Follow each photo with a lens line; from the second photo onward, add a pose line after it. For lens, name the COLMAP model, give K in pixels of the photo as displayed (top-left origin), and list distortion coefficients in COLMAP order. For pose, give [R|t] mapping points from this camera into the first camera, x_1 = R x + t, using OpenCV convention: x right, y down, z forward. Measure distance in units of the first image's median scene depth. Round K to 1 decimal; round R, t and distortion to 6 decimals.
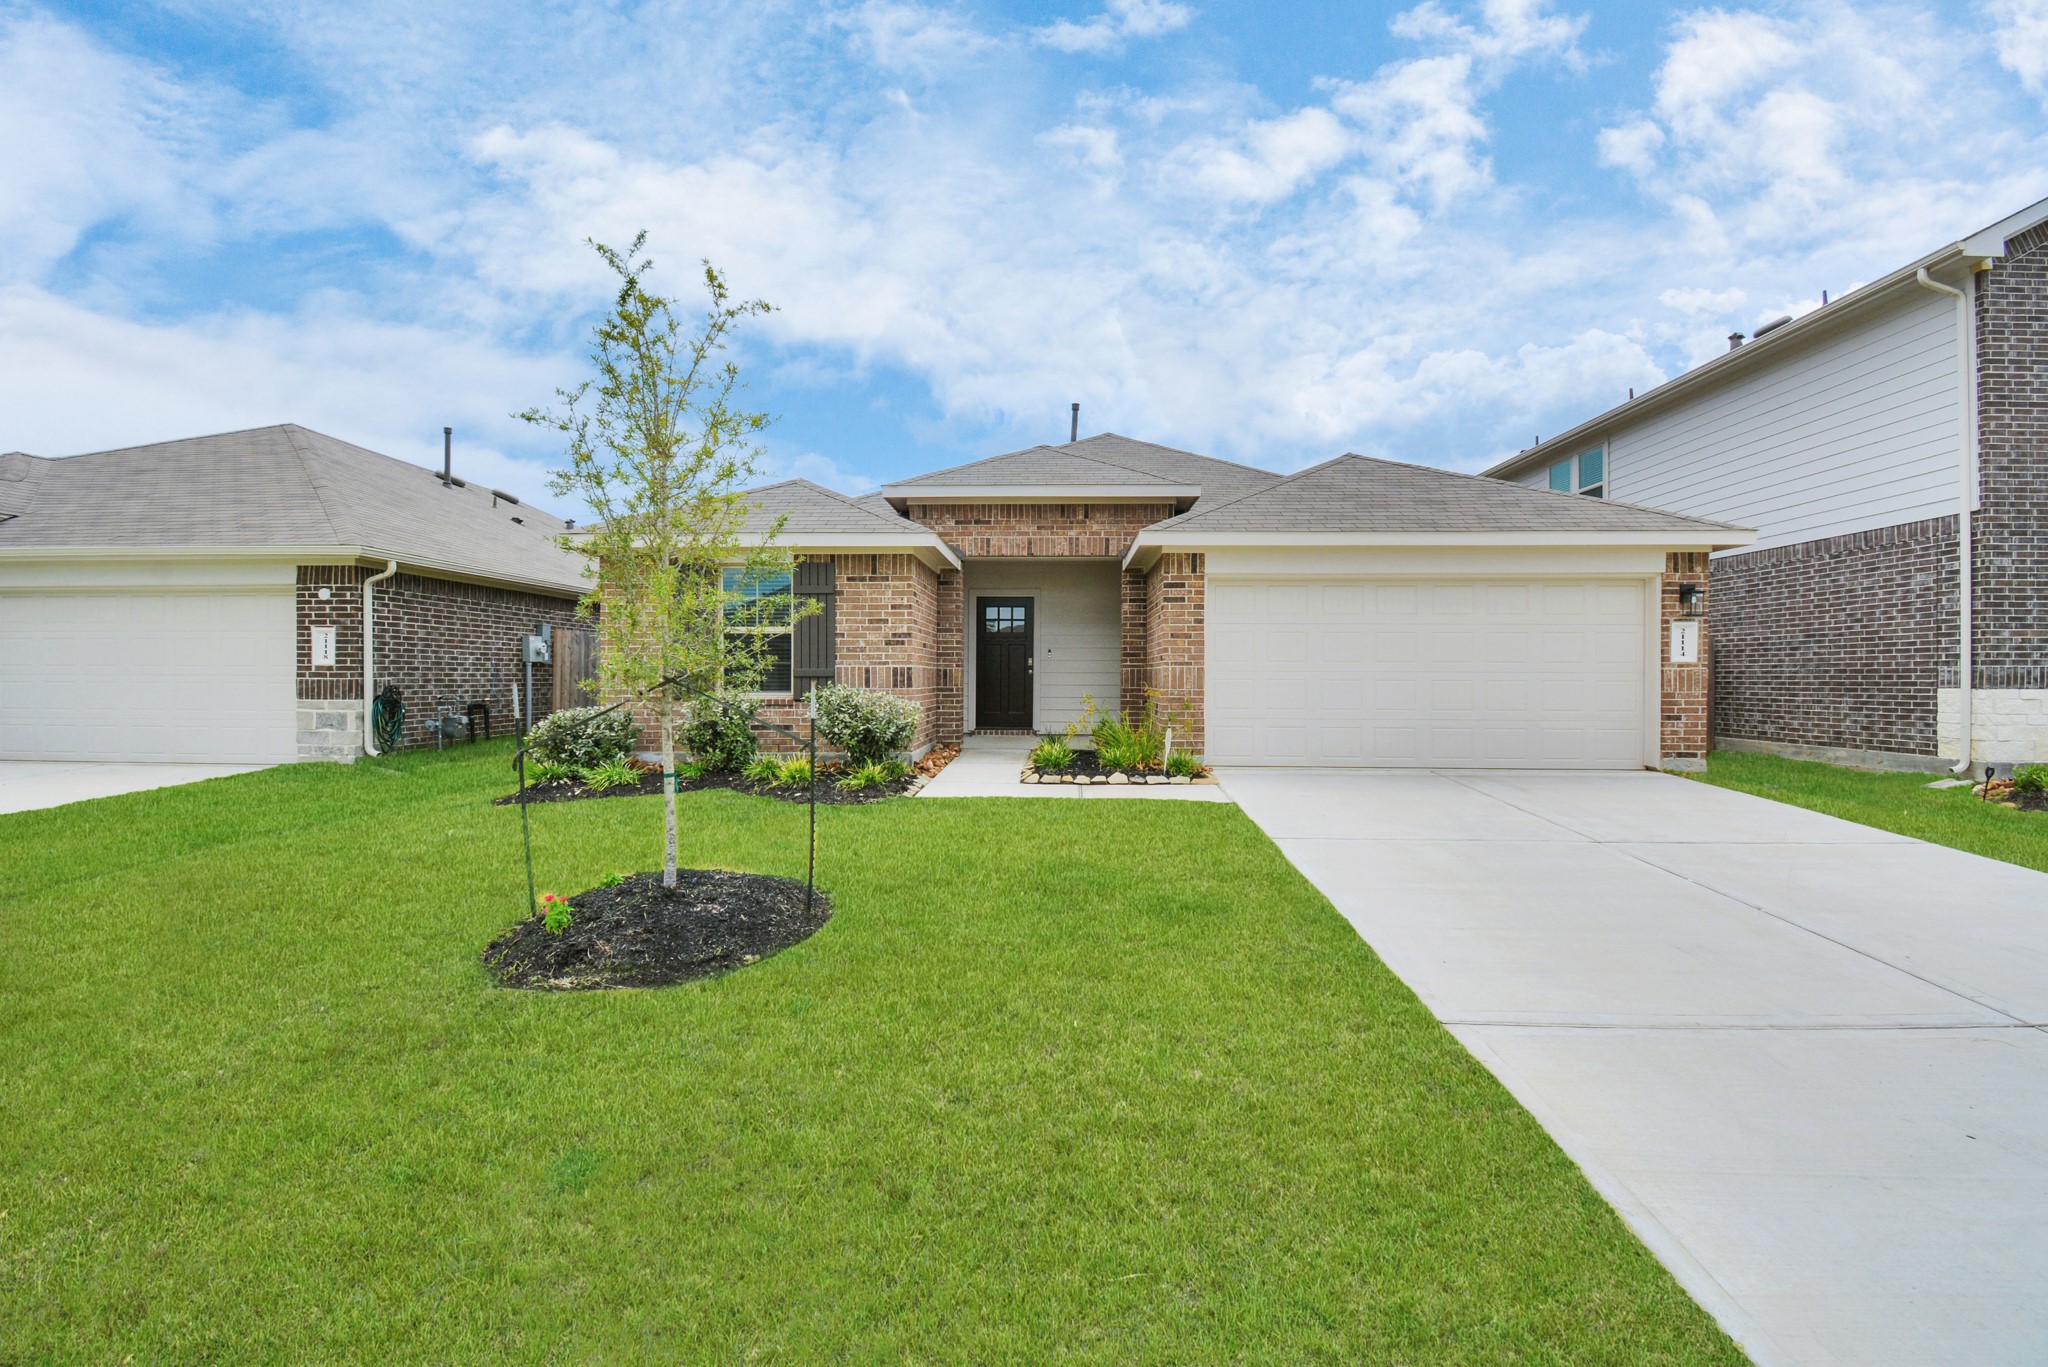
lens RADIAL K [[917.5, 0, 1024.1], [0, 917.5, 681.5], [0, 0, 1]] dist [0.000518, -0.000768]
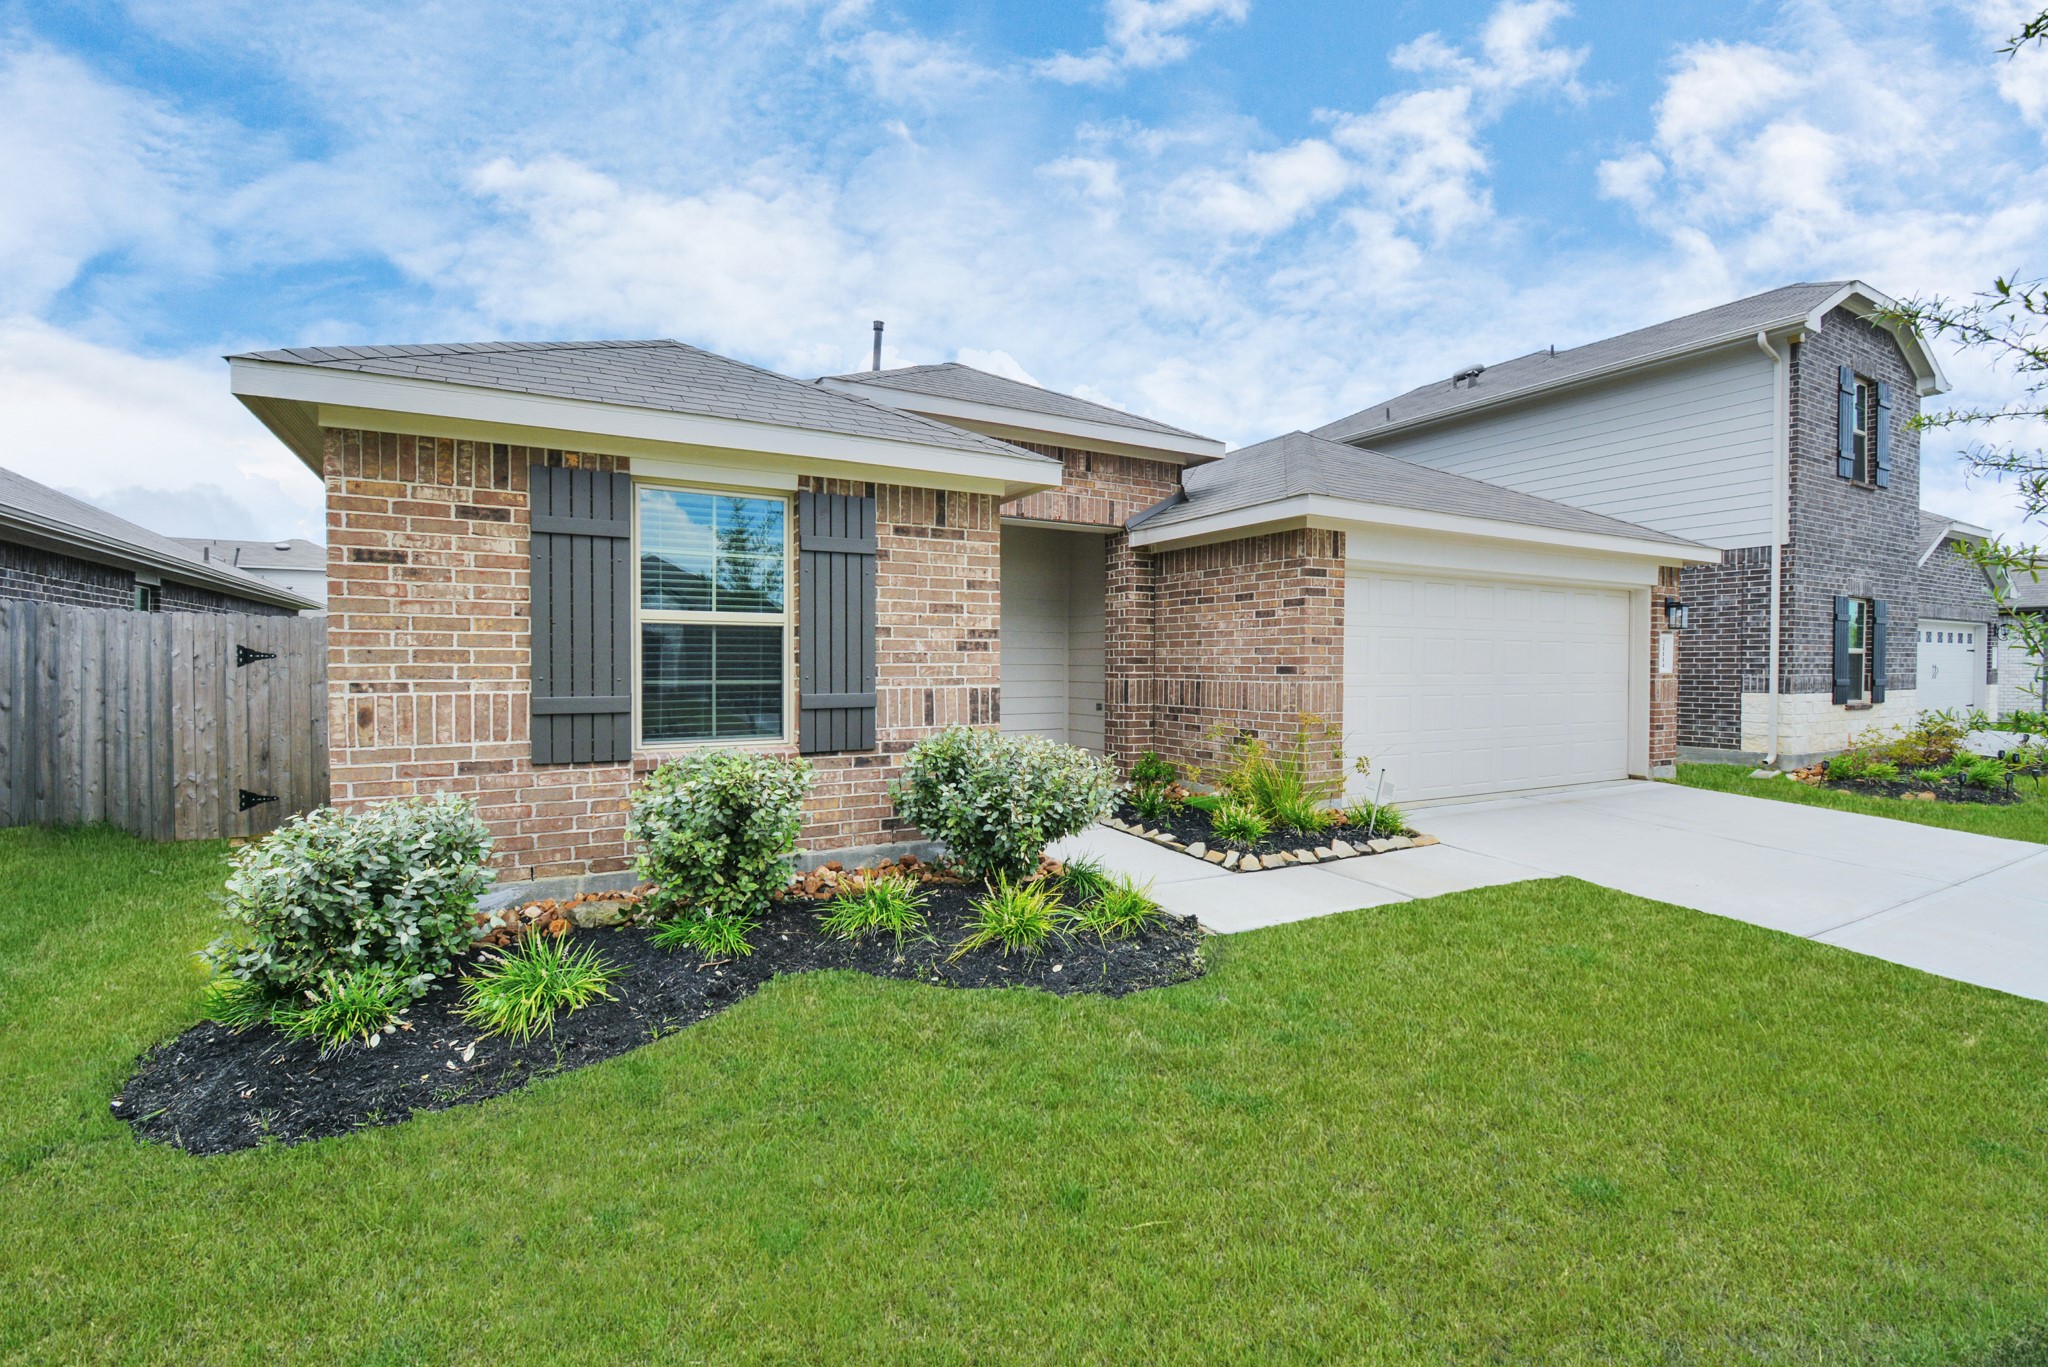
lens RADIAL K [[917.5, 0, 1024.1], [0, 917.5, 681.5], [0, 0, 1]] dist [0.000518, -0.000768]
pose [[0.849344, -0.011003, 0.527725, -0.414680], [0.002284, 0.999850, 0.017171, -0.029391], [-0.527834, -0.013379, 0.849242, 0.481828]]
